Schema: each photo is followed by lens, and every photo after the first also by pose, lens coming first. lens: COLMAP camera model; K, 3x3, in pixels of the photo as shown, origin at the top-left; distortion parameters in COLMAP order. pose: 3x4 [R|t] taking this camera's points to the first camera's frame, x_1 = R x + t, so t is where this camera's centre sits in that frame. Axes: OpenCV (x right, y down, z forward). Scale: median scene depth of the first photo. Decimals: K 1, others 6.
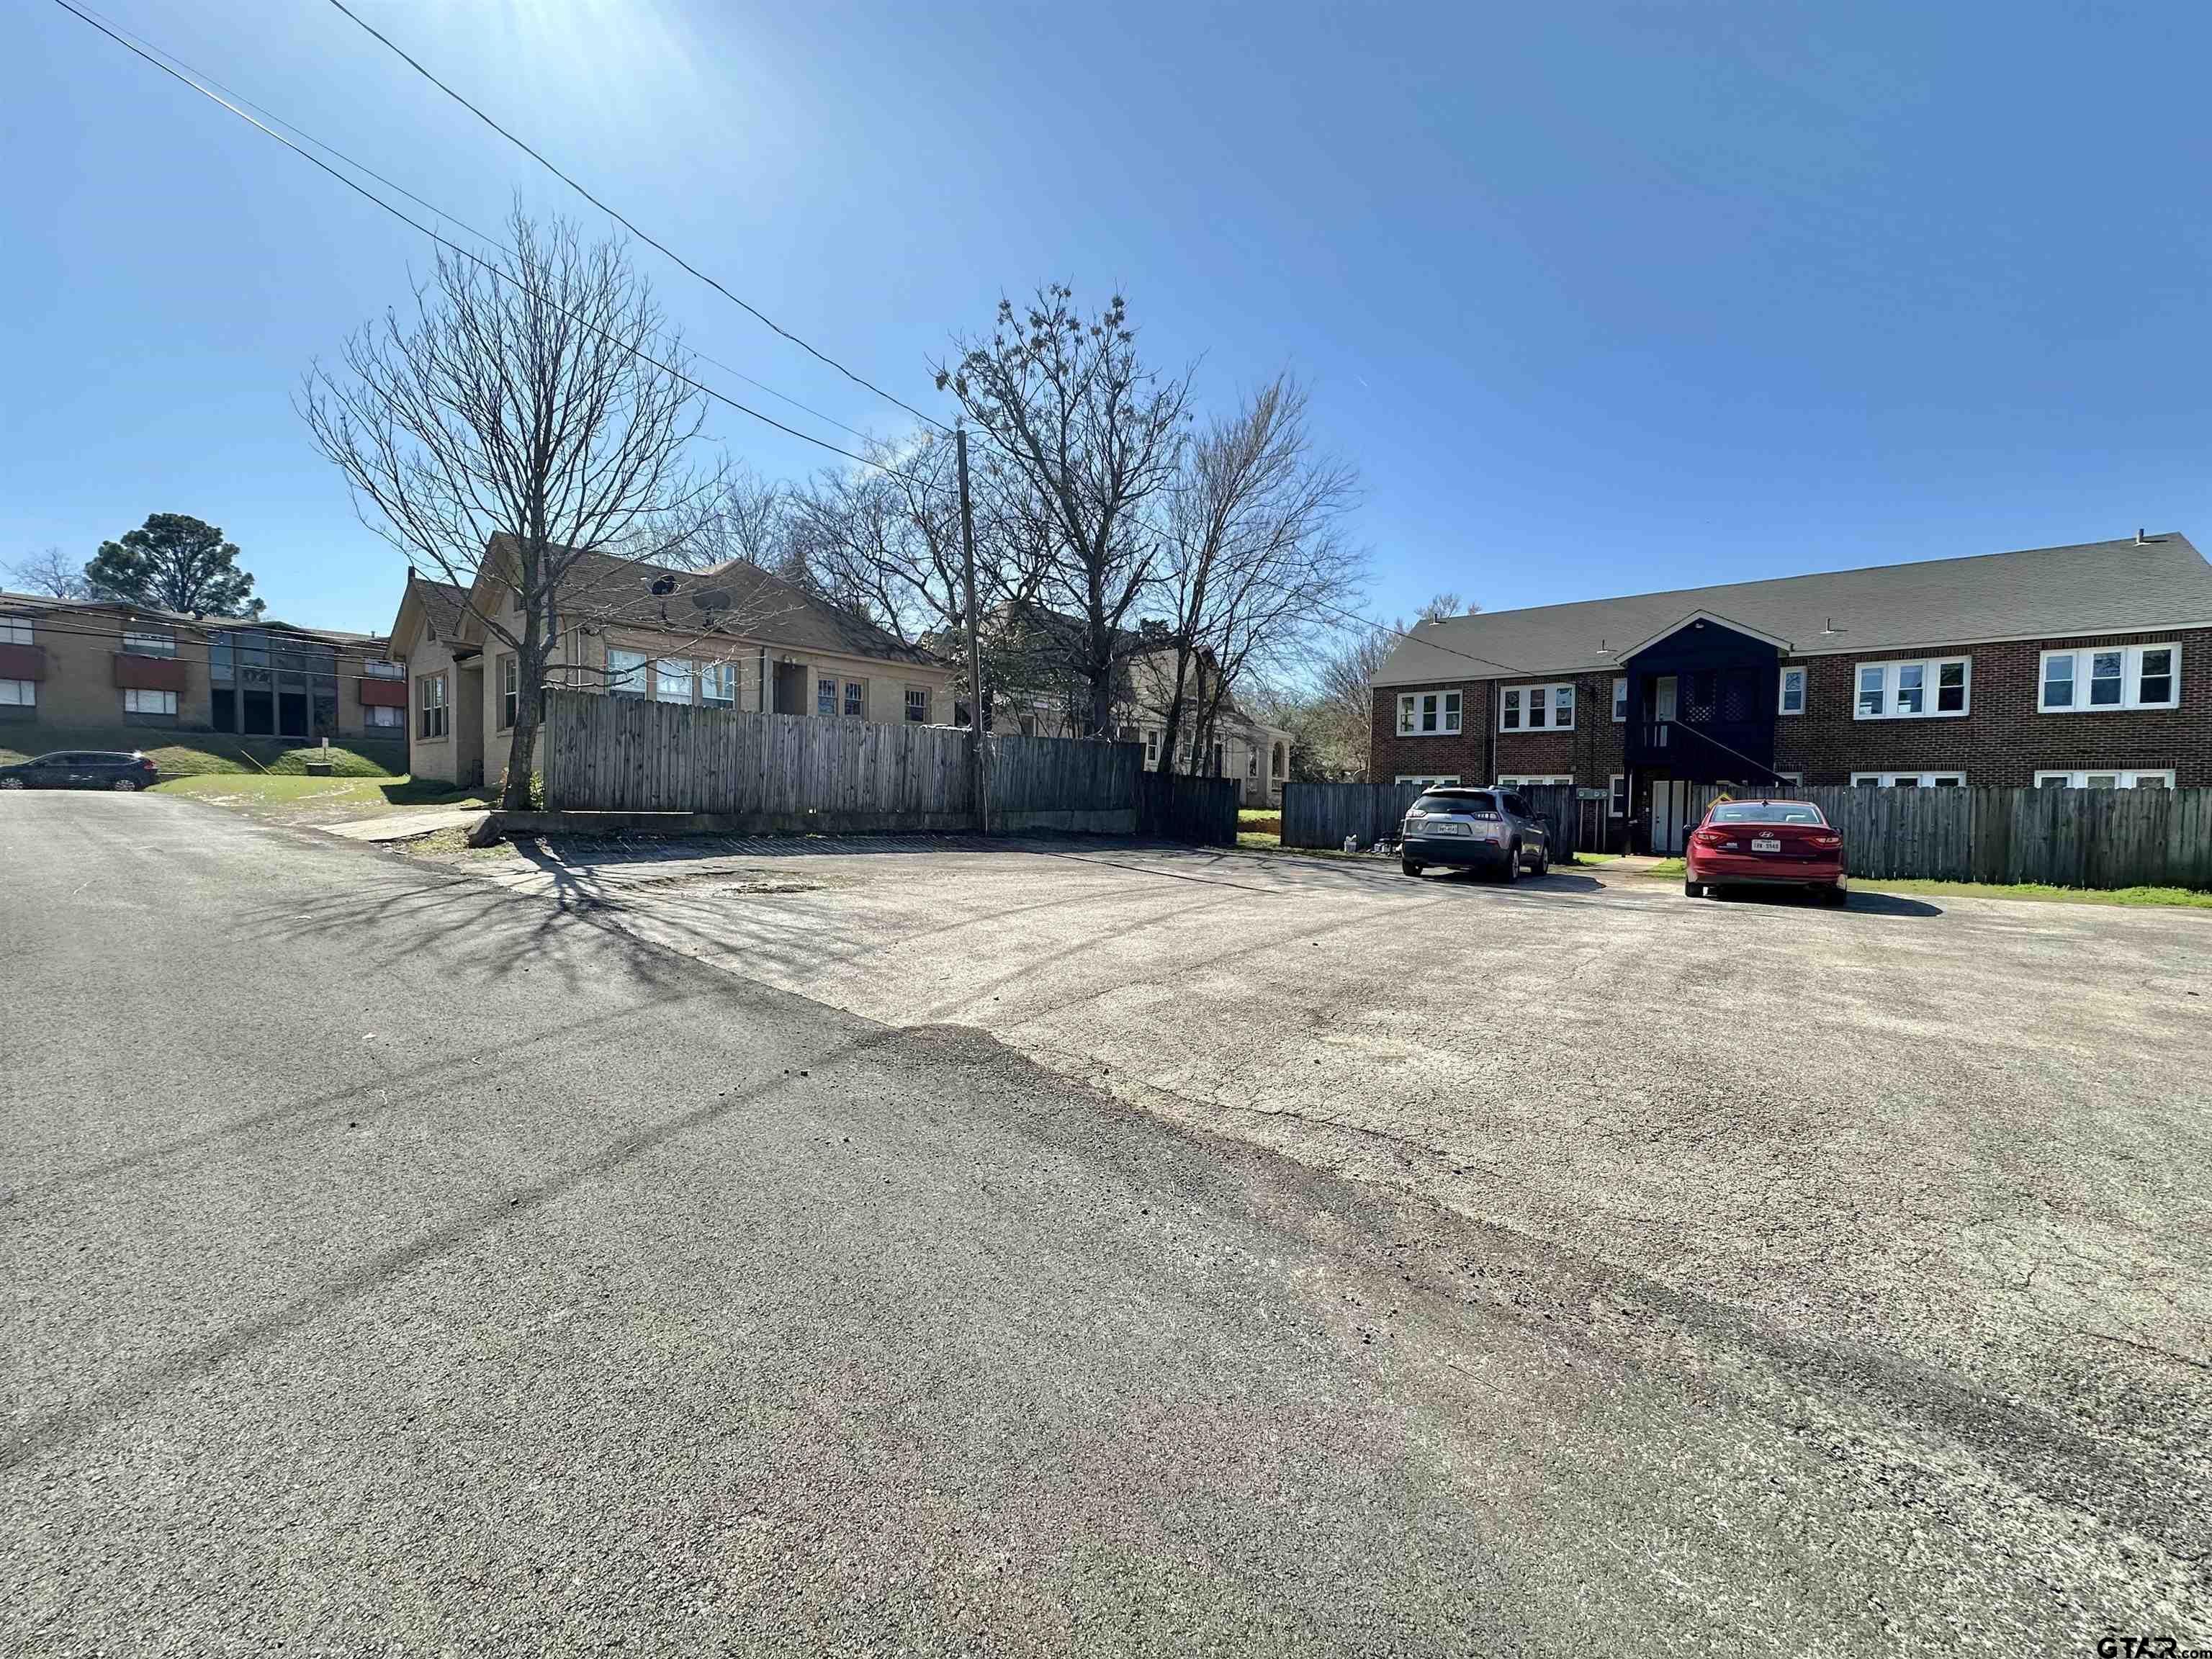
lens RADIAL K [[880.3, 0, 1105.0], [0, 880.3, 832.0], [0, 0, 1]] dist [-0.001405, 0.000211]
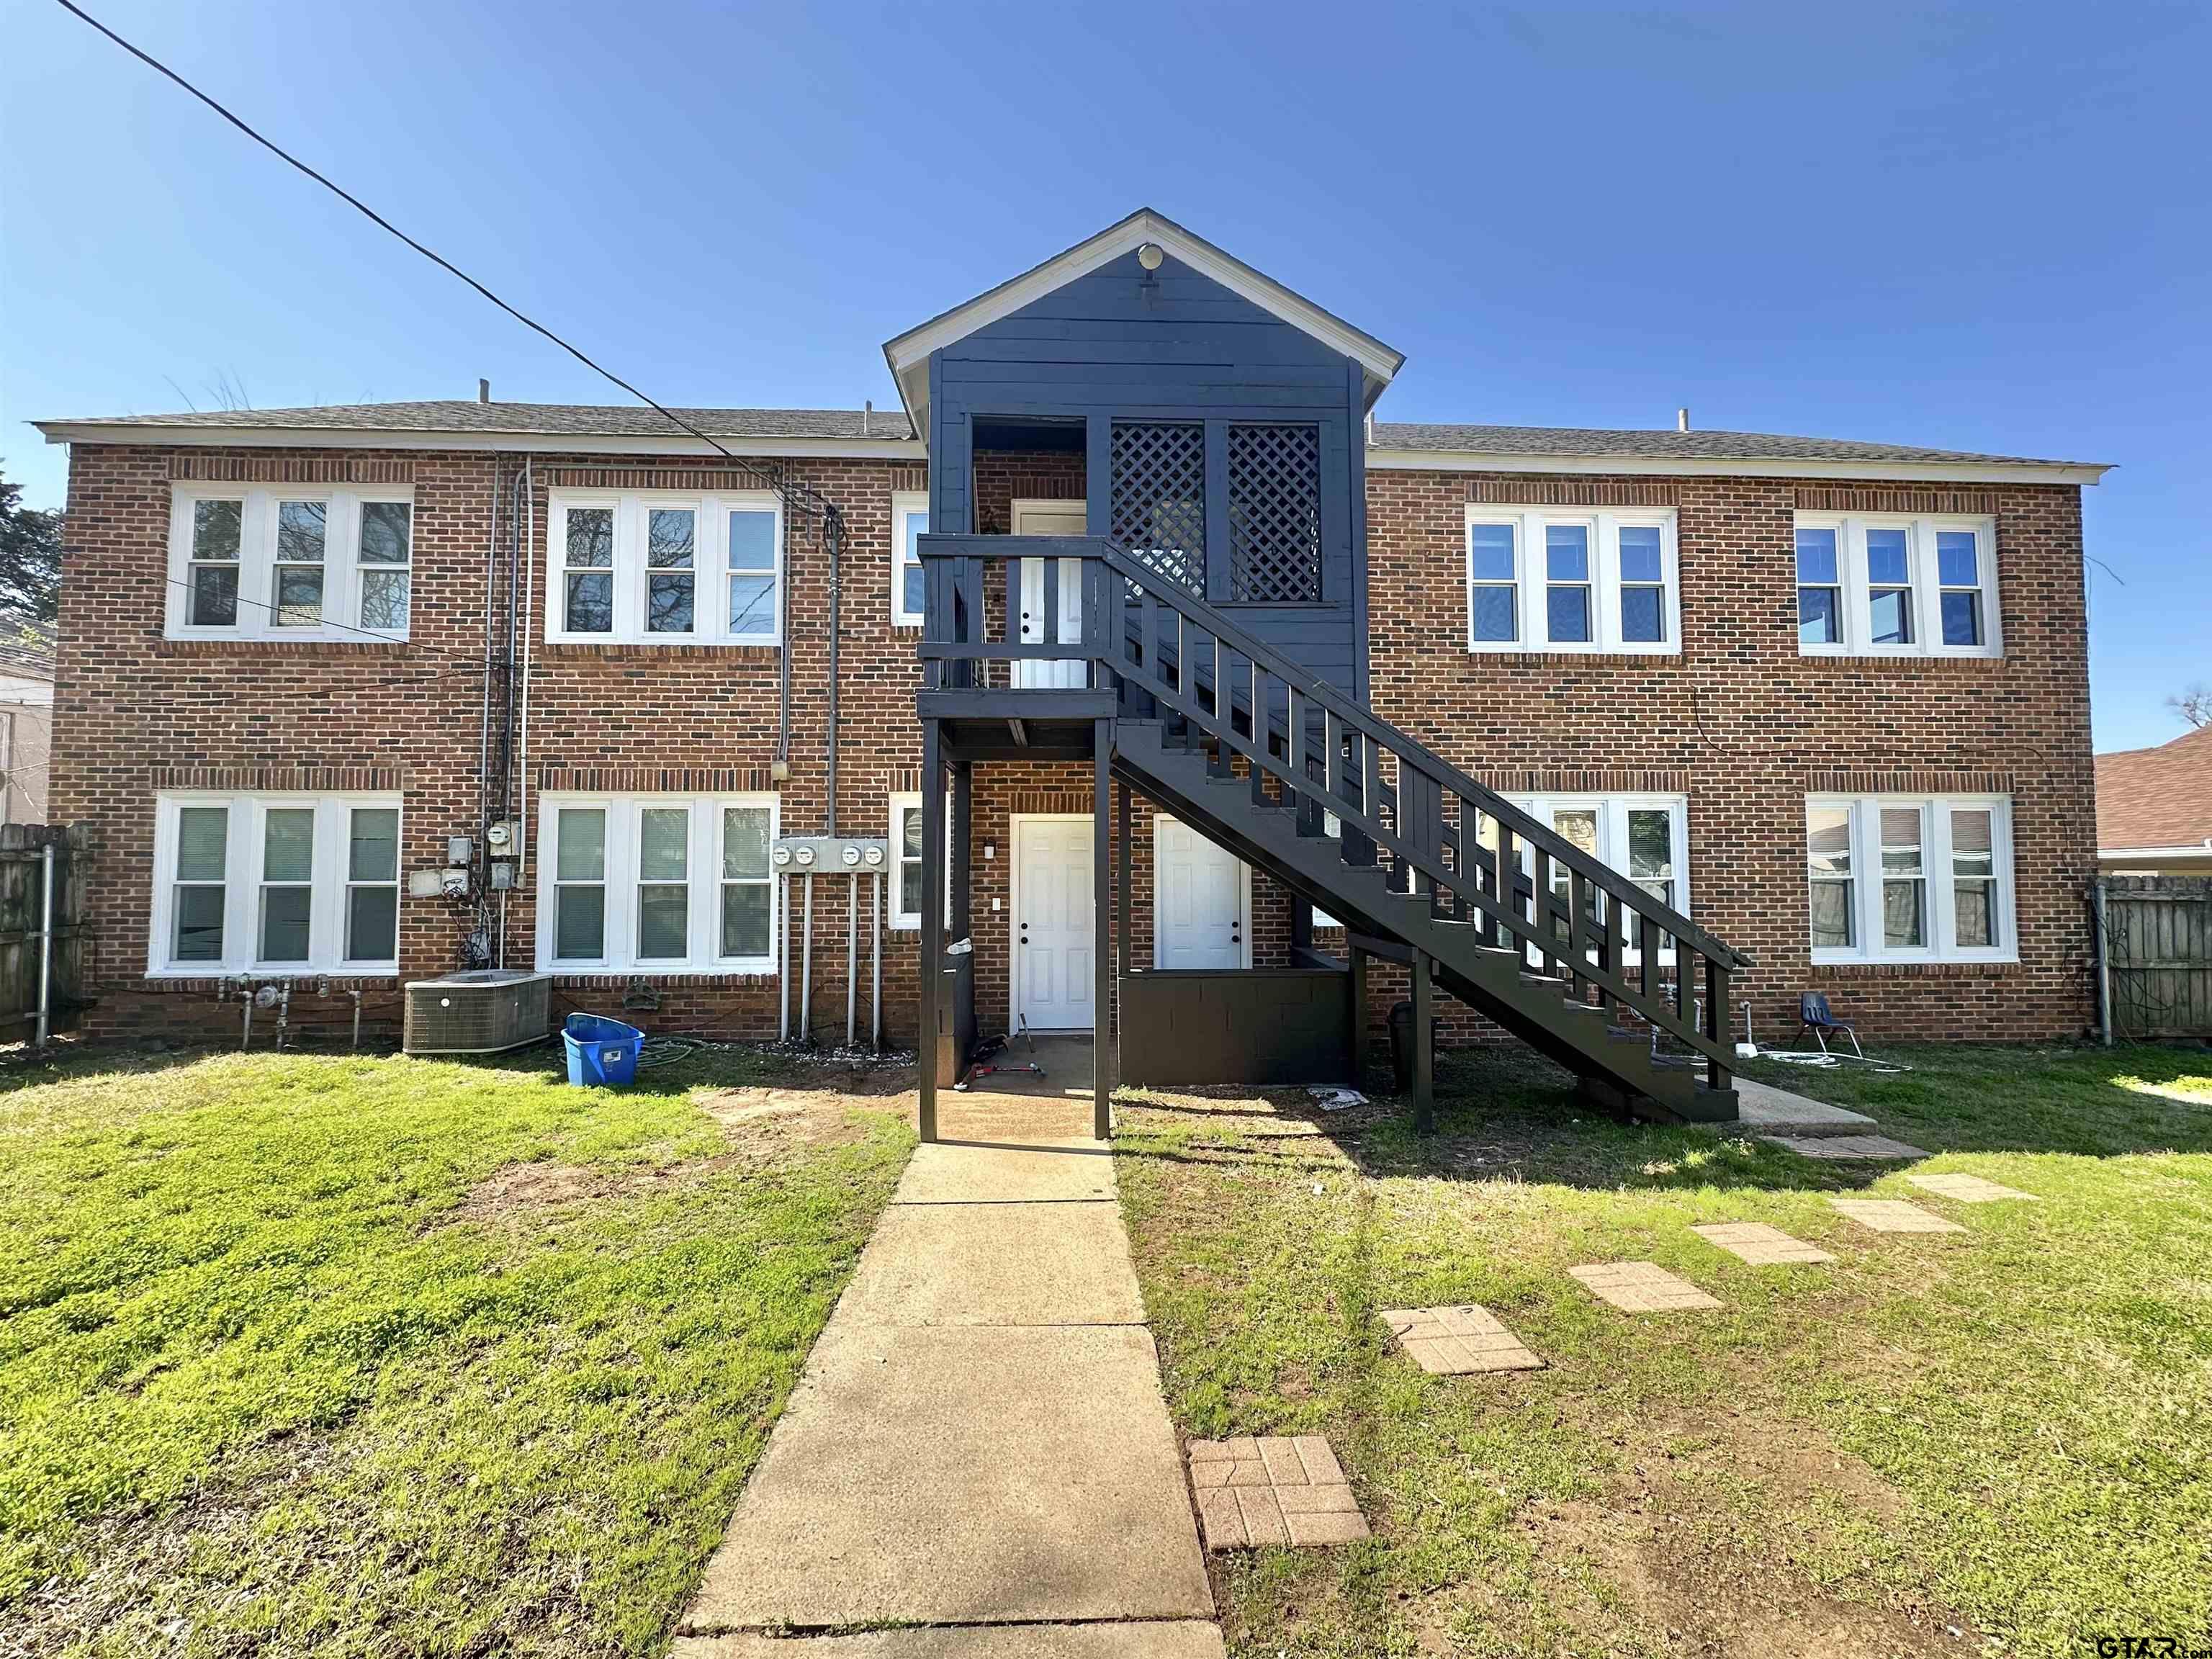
lens RADIAL K [[880.3, 0, 1105.0], [0, 880.3, 832.0], [0, 0, 1]] dist [-0.001405, 0.000211]
pose [[0.767324, 0.012340, 0.641141, 0.426481], [0.033201, 0.997709, -0.058937, -0.029894], [-0.640400, 0.066510, 0.765157, 0.701882]]
